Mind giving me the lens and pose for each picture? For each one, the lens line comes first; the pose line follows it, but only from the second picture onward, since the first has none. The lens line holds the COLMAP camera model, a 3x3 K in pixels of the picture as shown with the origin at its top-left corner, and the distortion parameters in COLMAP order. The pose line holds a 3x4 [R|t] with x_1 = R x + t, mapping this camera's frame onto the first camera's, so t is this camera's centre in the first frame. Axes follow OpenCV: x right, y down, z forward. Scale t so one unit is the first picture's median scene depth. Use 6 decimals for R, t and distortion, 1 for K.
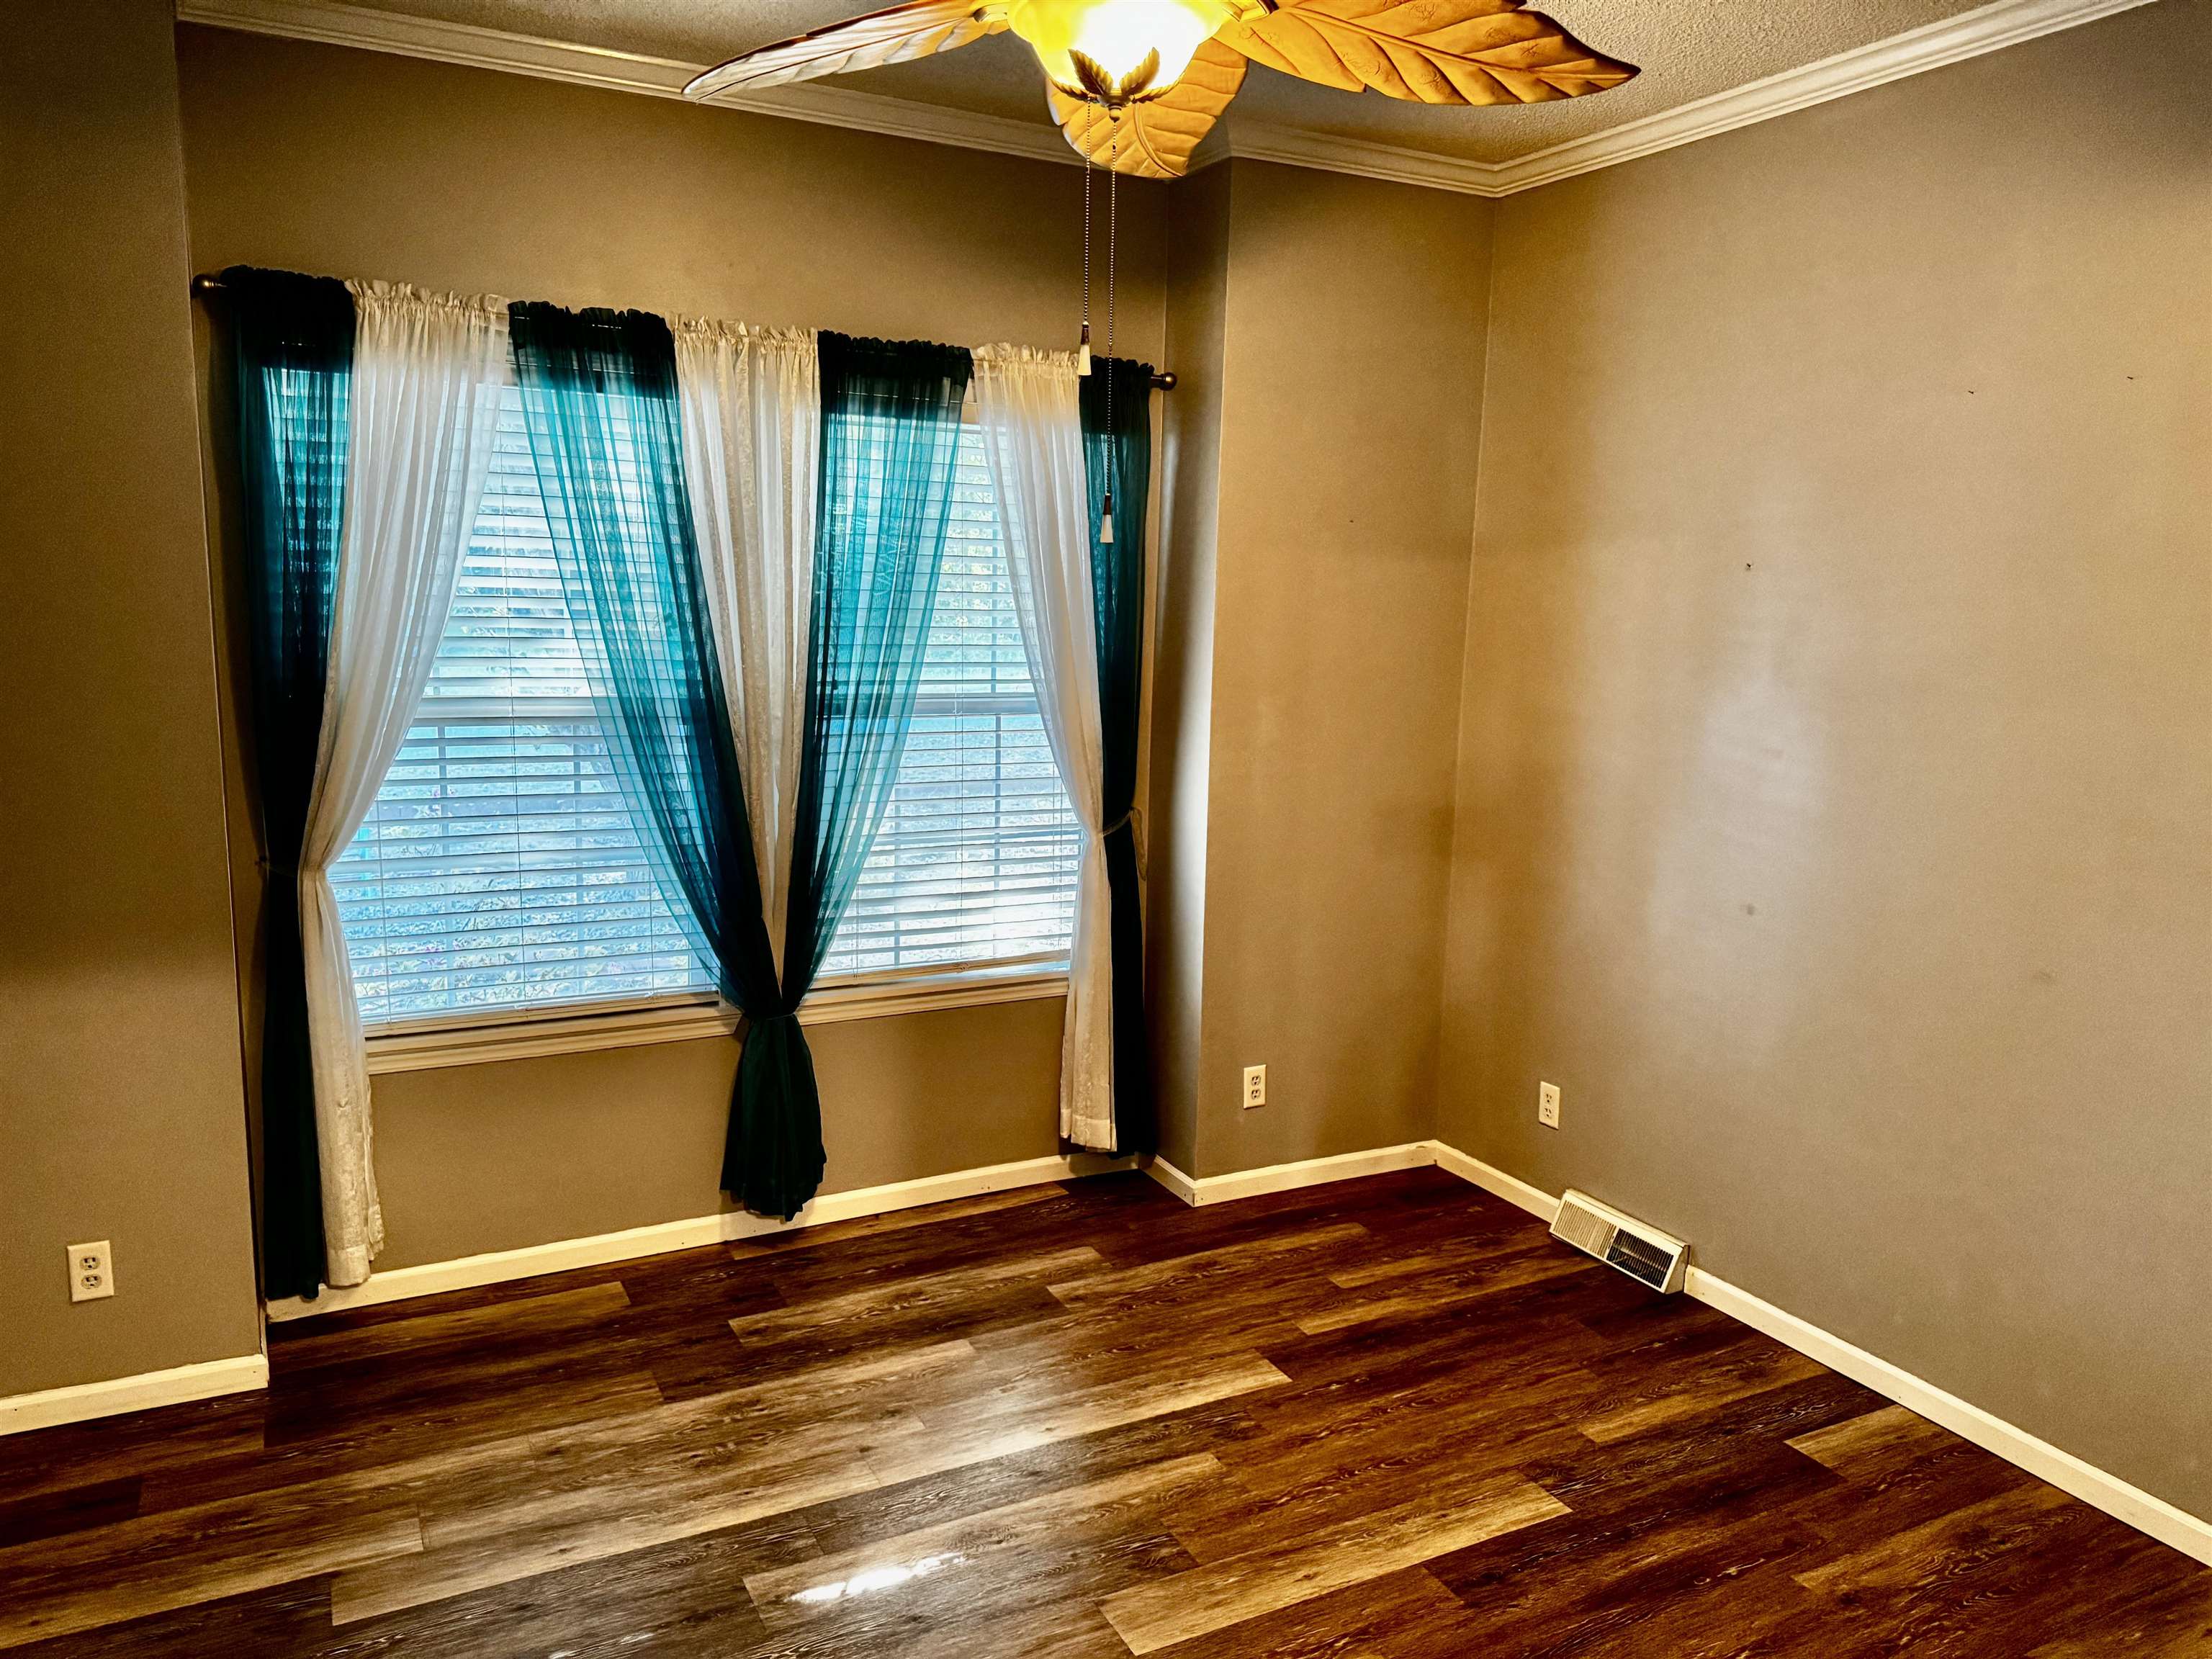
lens RADIAL K [[1557.7, 0, 1106.1], [0, 1557.7, 828.7], [0, 0, 1]] dist [0.044871, -0.026142]
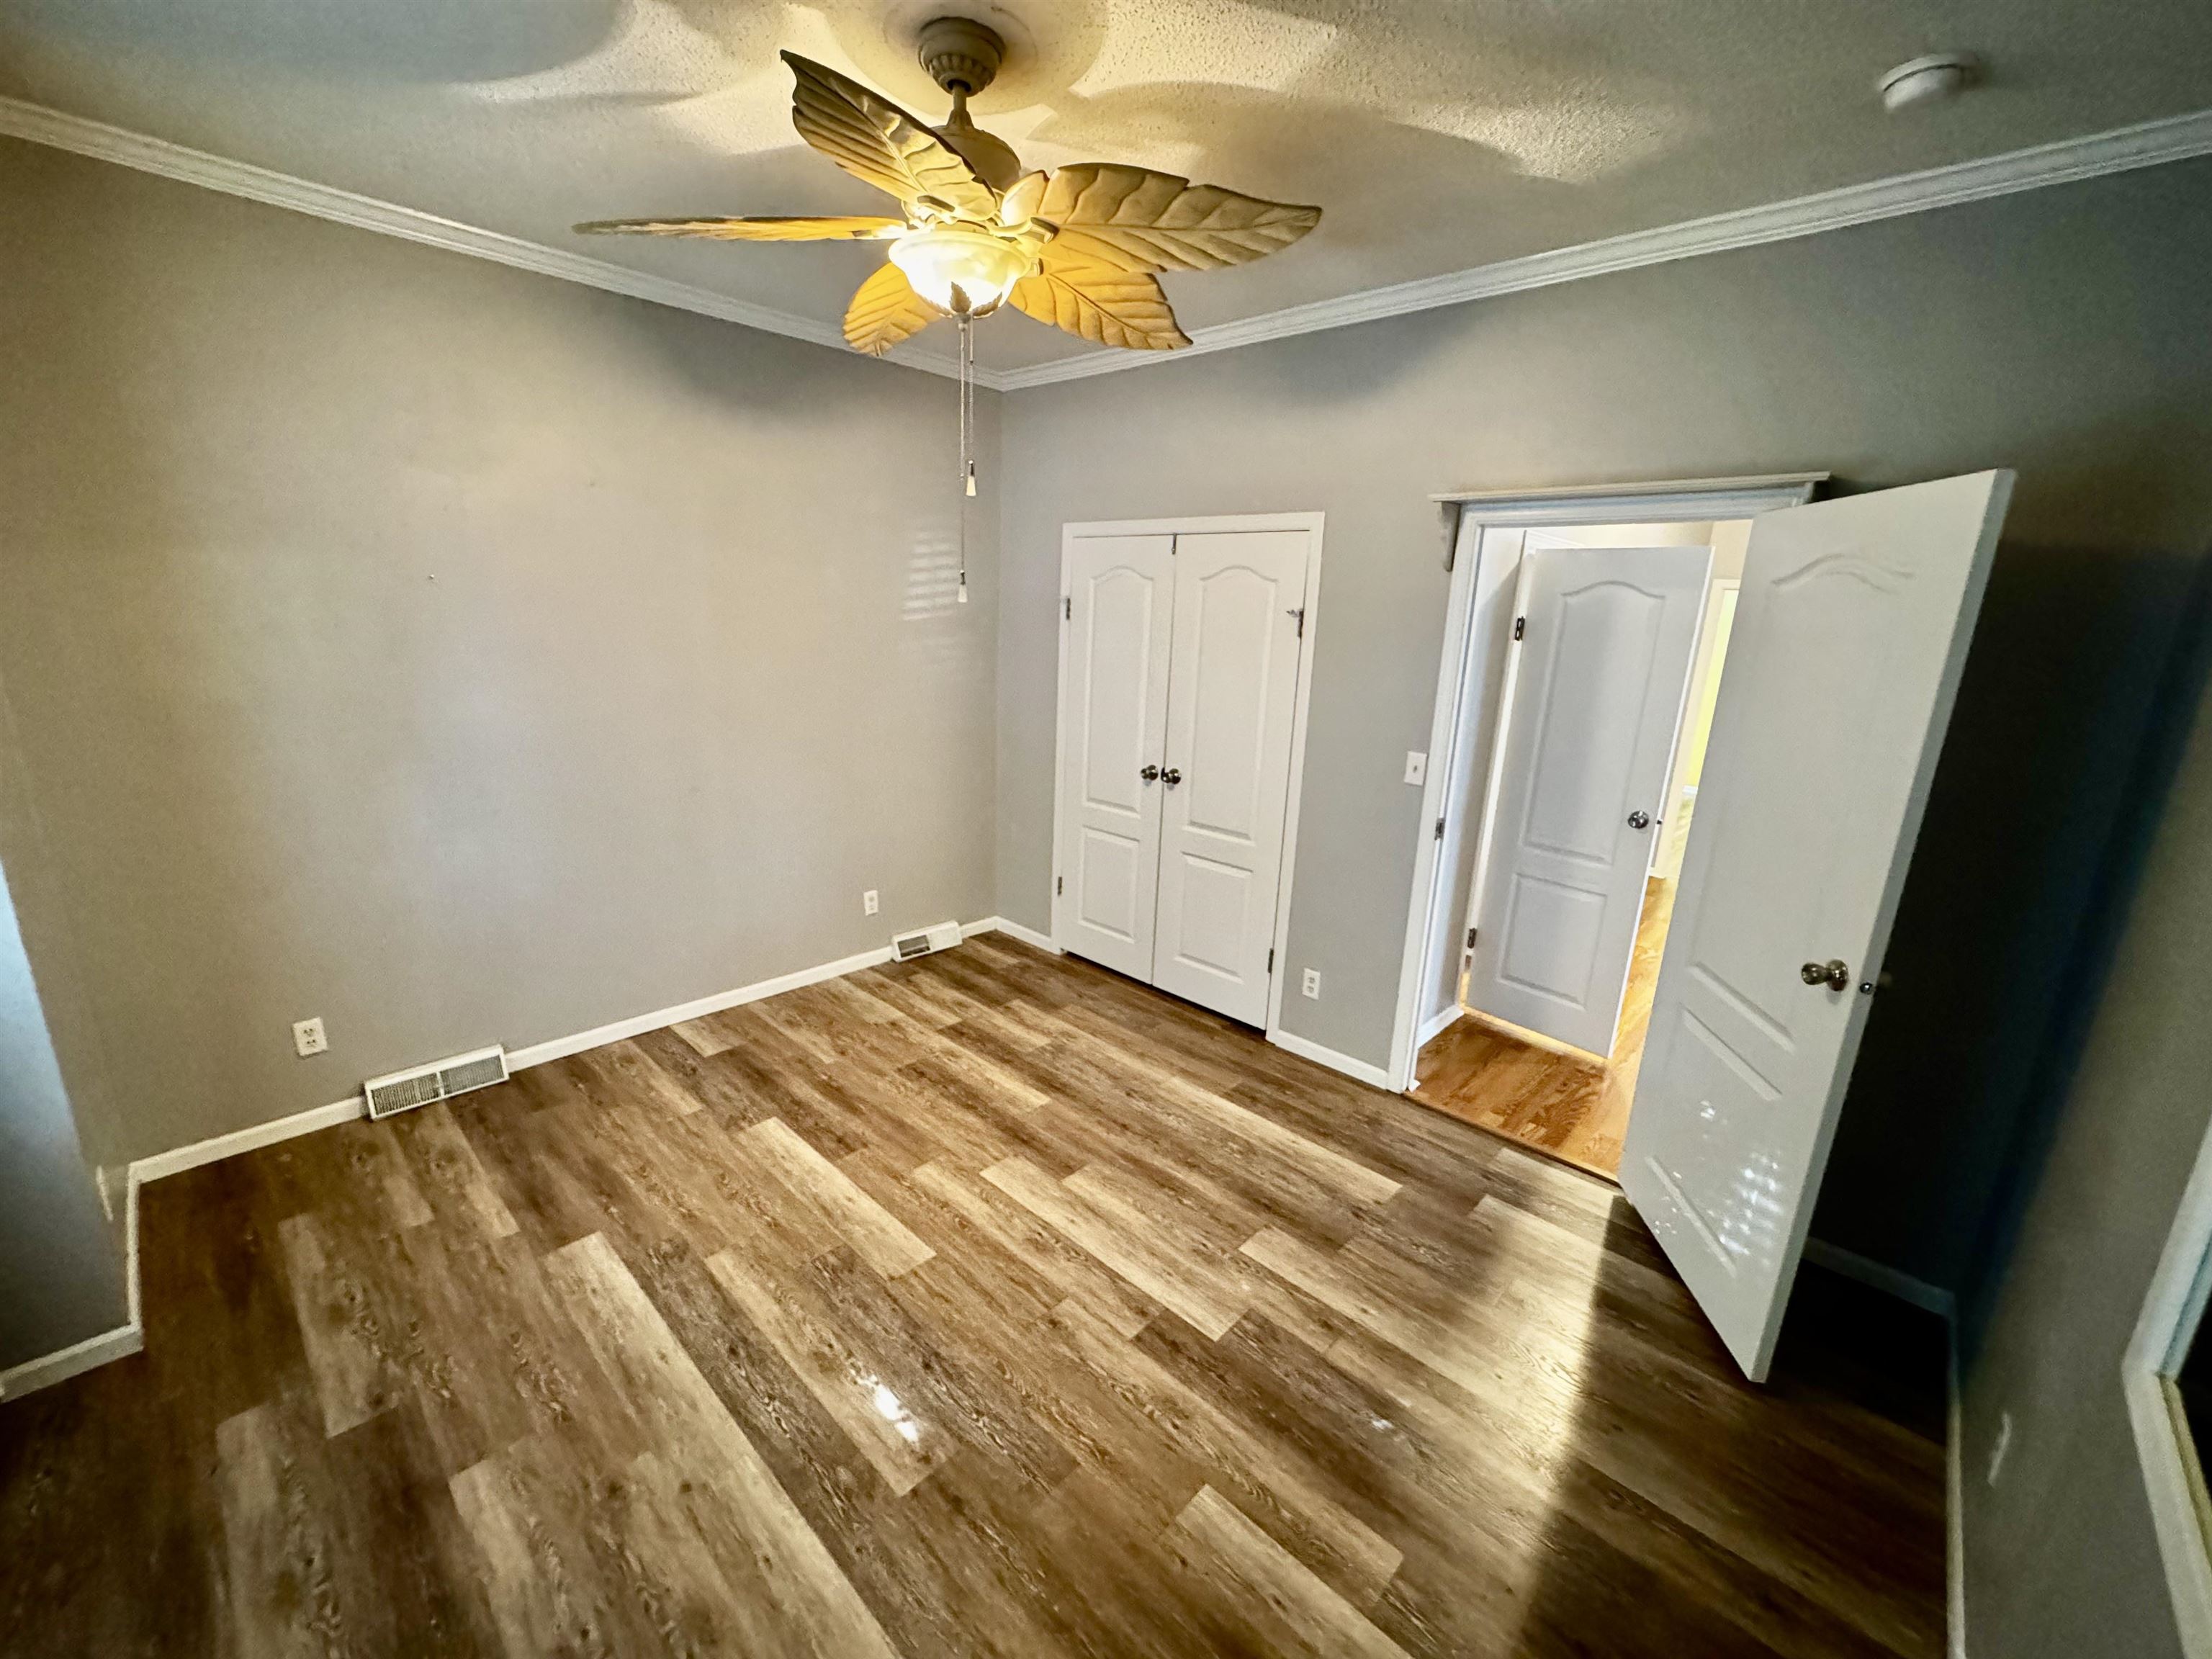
lens RADIAL K [[876.6, 0, 1109.7], [0, 876.6, 839.2], [0, 0, 1]] dist [-0.005049, 0.000574]
pose [[-0.336584, -0.268794, 0.902475, -0.603194], [0.095466, 0.943715, 0.316682, -0.145630], [-0.936802, 0.192746, -0.291979, 0.773206]]
